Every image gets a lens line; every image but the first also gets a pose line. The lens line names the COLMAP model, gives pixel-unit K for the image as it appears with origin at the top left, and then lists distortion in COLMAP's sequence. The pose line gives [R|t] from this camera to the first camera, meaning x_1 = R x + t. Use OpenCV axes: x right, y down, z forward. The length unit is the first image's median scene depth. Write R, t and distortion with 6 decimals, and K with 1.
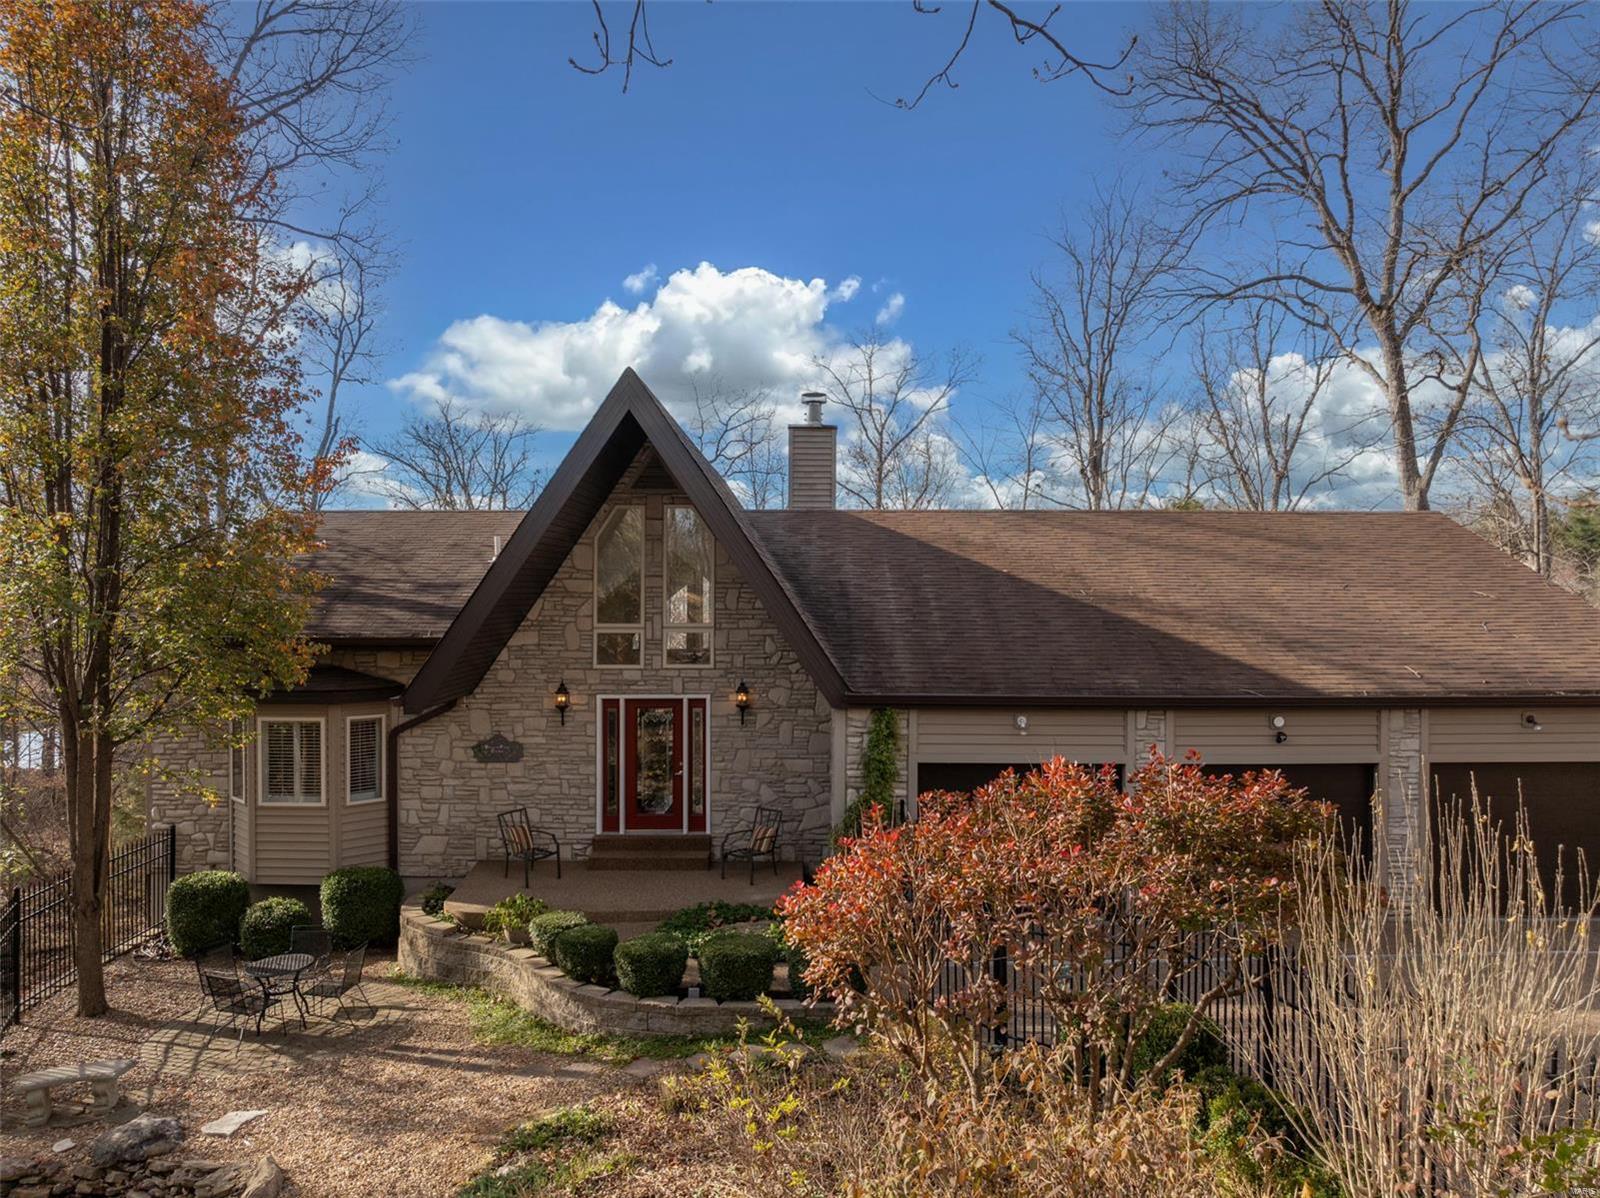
lens RADIAL K [[1129.5, 0, 803.7], [0, 1129.5, 593.8], [0, 0, 1]] dist [-0.016475, -0.013420]
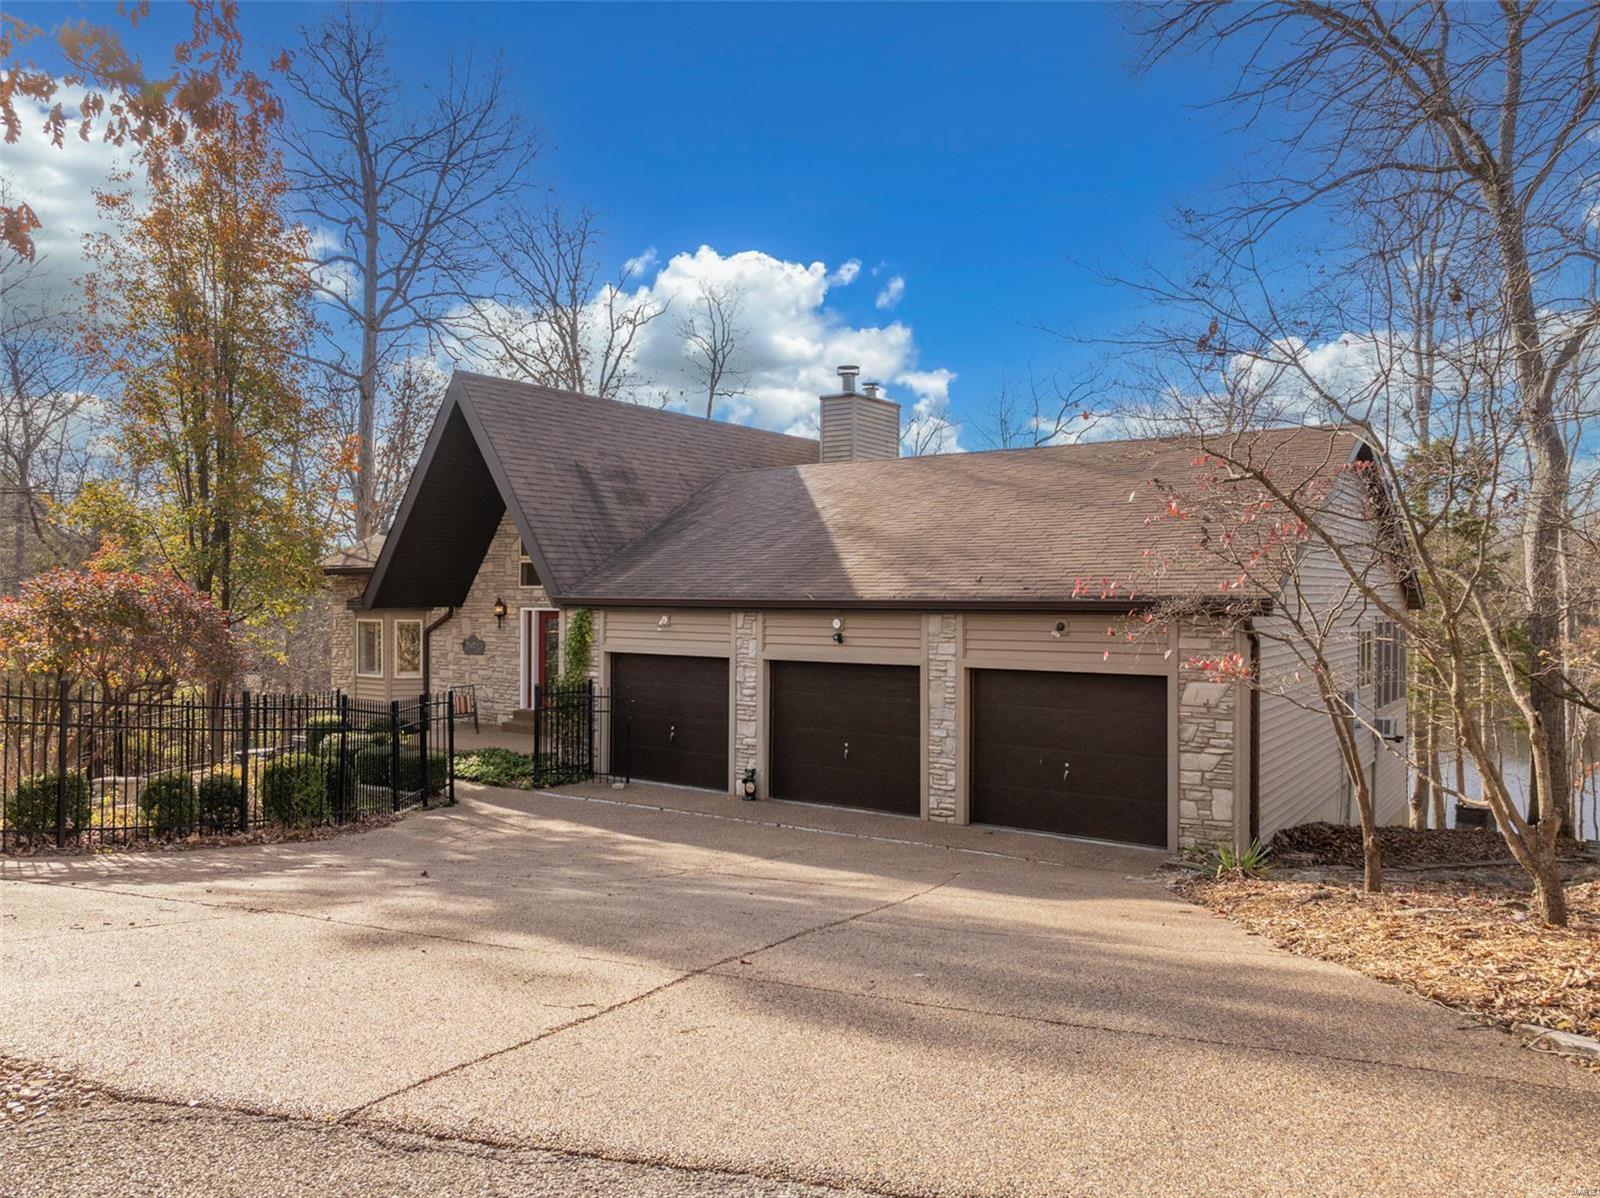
lens RADIAL K [[1129.5, 0, 801.5], [0, 1129.5, 601.9], [0, 0, 1]] dist [-0.016475, -0.013420]
pose [[0.817539, 0.004679, -0.575855, 0.886339], [-0.003095, 0.999988, 0.003732, 0.076941], [0.575865, -0.001269, 0.817543, 0.076943]]
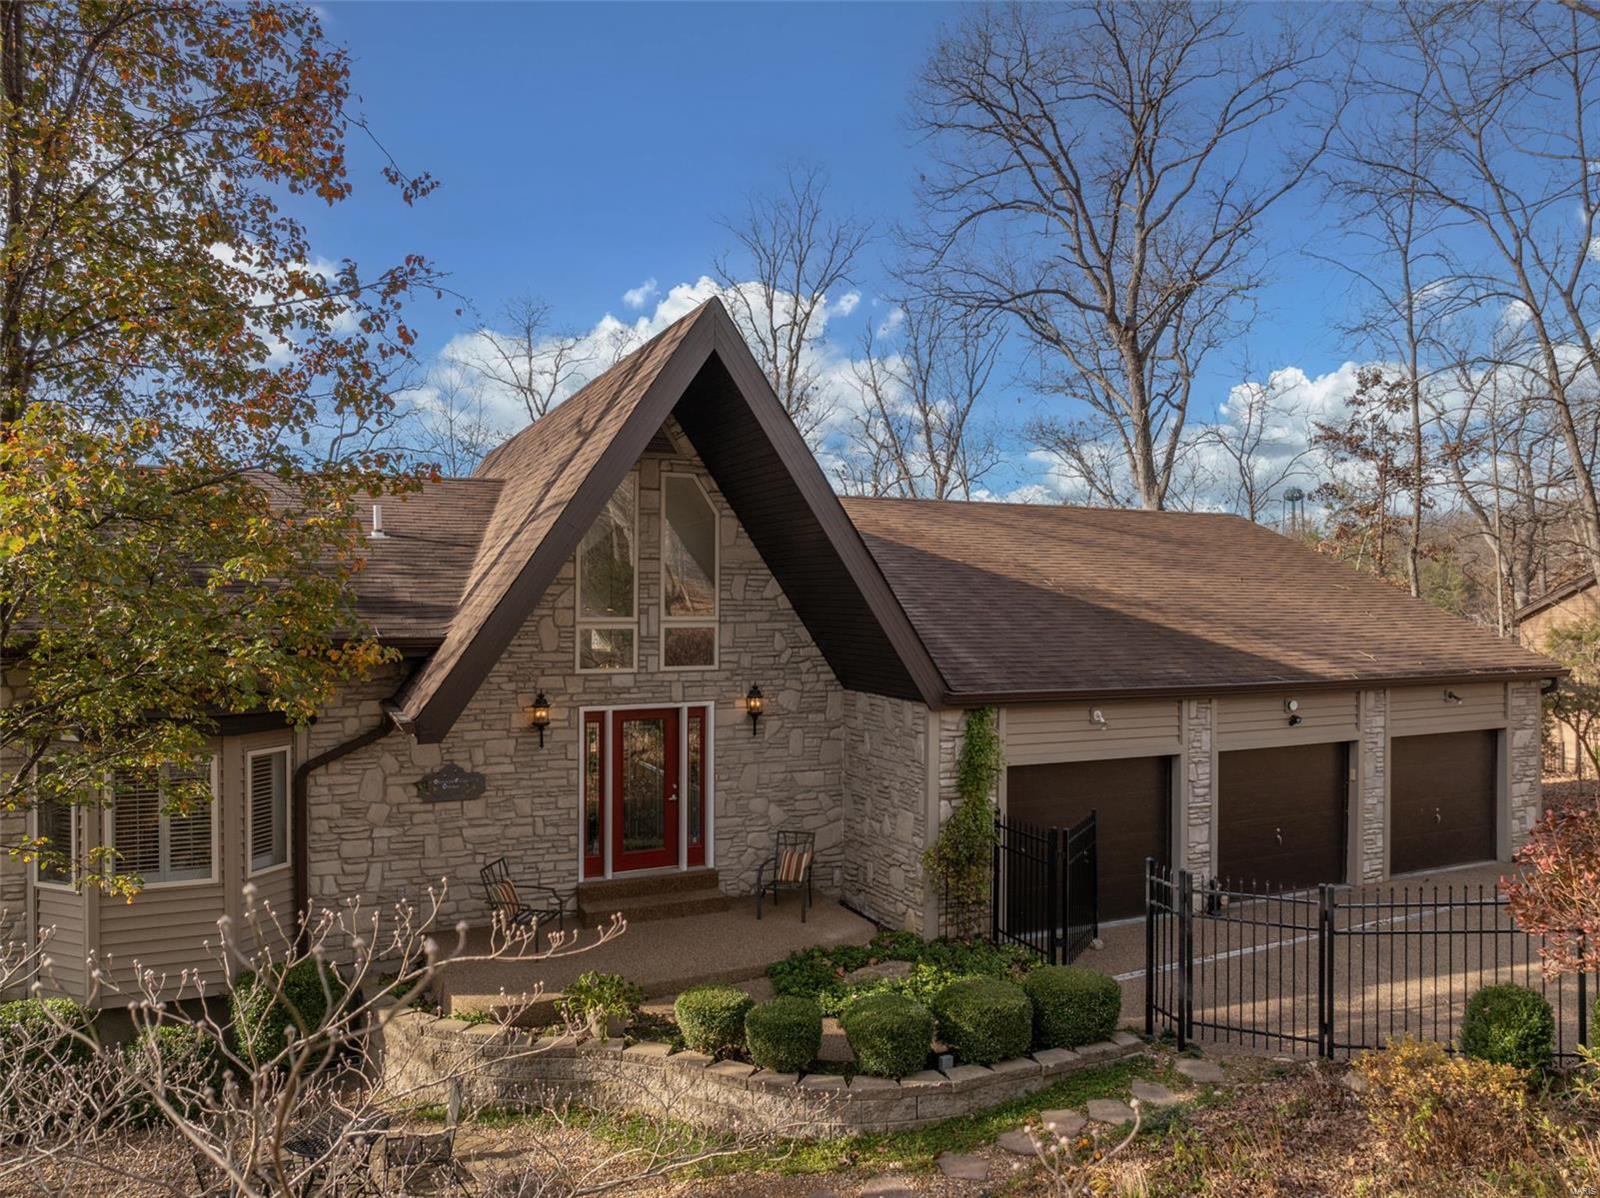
lens RADIAL K [[1129.5, 0, 804.5], [0, 1129.5, 595.7], [0, 0, 1]] dist [-0.016475, -0.013420]
pose [[0.903076, 0.002482, 0.429473, -0.382999], [-0.003561, 0.999992, 0.001708, 0.009253], [-0.429465, -0.003072, 0.903078, 0.214867]]
